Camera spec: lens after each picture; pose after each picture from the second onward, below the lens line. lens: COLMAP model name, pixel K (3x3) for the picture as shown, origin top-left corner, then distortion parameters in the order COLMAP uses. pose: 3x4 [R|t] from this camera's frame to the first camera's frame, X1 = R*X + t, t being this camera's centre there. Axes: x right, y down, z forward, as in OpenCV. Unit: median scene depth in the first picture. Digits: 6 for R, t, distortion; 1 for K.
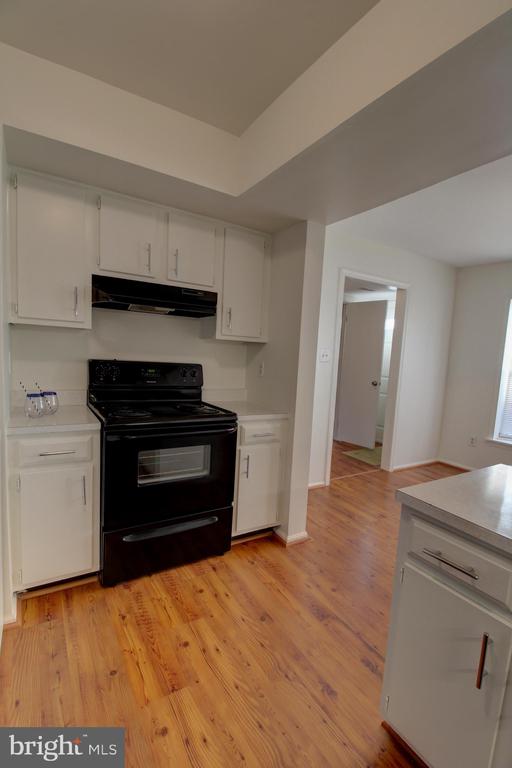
lens RADIAL K [[356.2, 0, 264.7], [0, 356.2, 390.9], [0, 0, 1]] dist [0.000719, -0.013198]
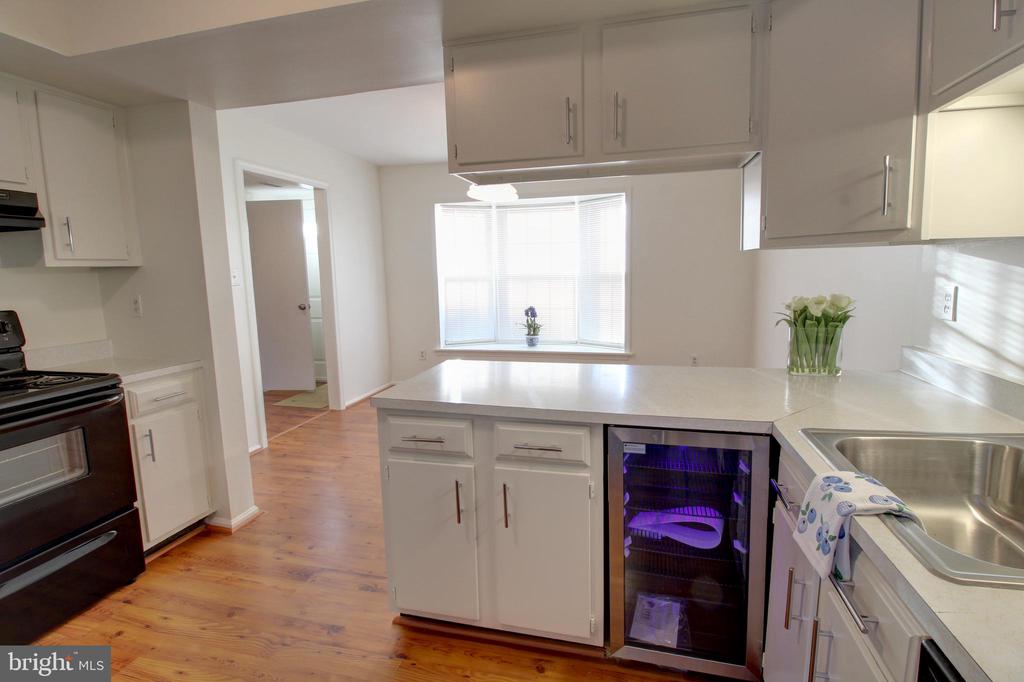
lens RADIAL K [[475.0, 0, 524.2], [0, 475.0, 323.8], [0, 0, 1]] dist [0.000719, -0.013198]
pose [[0.716843, -0.151116, 0.680661, -0.111763], [0.136386, 0.987762, 0.075661, 0.005863], [-0.683765, 0.038595, 0.728681, -0.175189]]
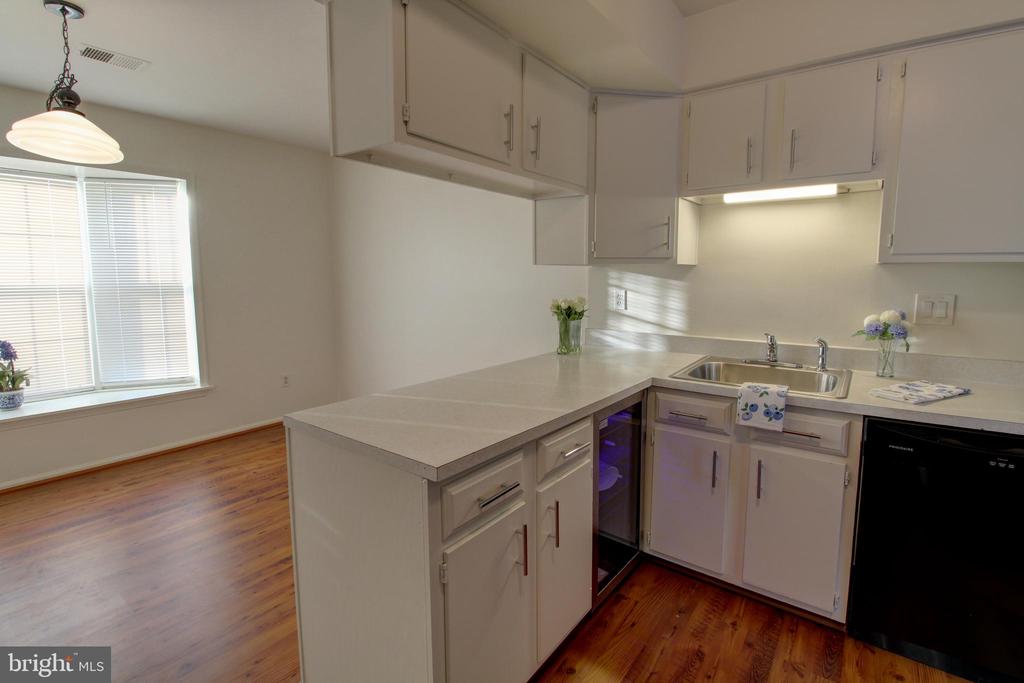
lens RADIAL K [[475.0, 0, 524.2], [0, 475.0, 324.3], [0, 0, 1]] dist [0.000719, -0.013198]
pose [[-0.364880, -0.147765, 0.919254, -0.234144], [0.077996, 0.979004, 0.188329, -0.073602], [-0.927782, 0.140416, -0.345694, 0.519076]]
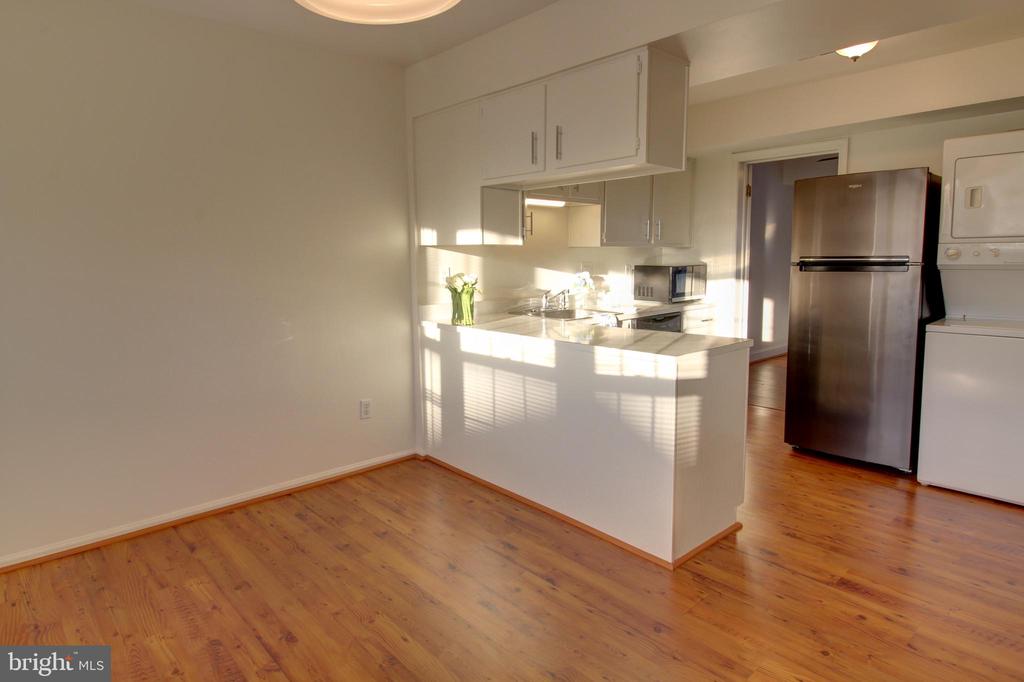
lens RADIAL K [[589.2, 0, 512.3], [0, 589.2, 321.2], [0, 0, 1]] dist [-0.003476, -0.002379]
pose [[-0.984718, -0.023825, -0.172520, 0.834138], [-0.059965, 0.976411, 0.207428, -0.120788], [0.163508, 0.214604, -0.962918, 1.485948]]
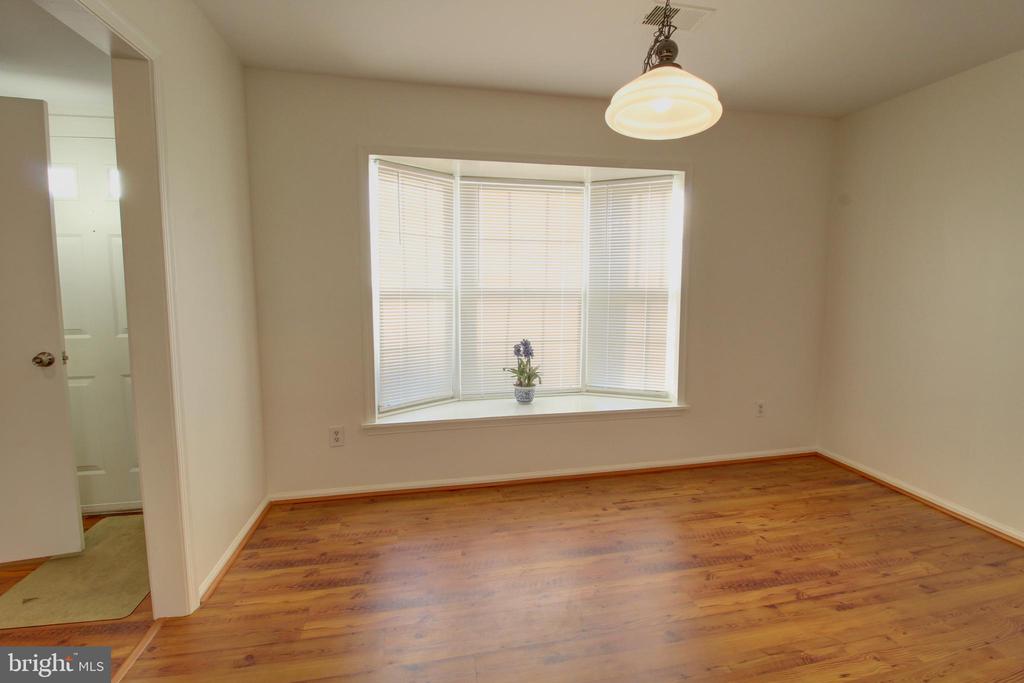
lens RADIAL K [[475.0, 0, 524.2], [0, 475.0, 324.3], [0, 0, 1]] dist [0.000719, -0.013198]
pose [[0.345815, -0.139564, 0.927865, 0.143605], [0.116957, 0.987576, 0.104956, -0.092339], [-0.930985, 0.072225, 0.357841, 0.895272]]
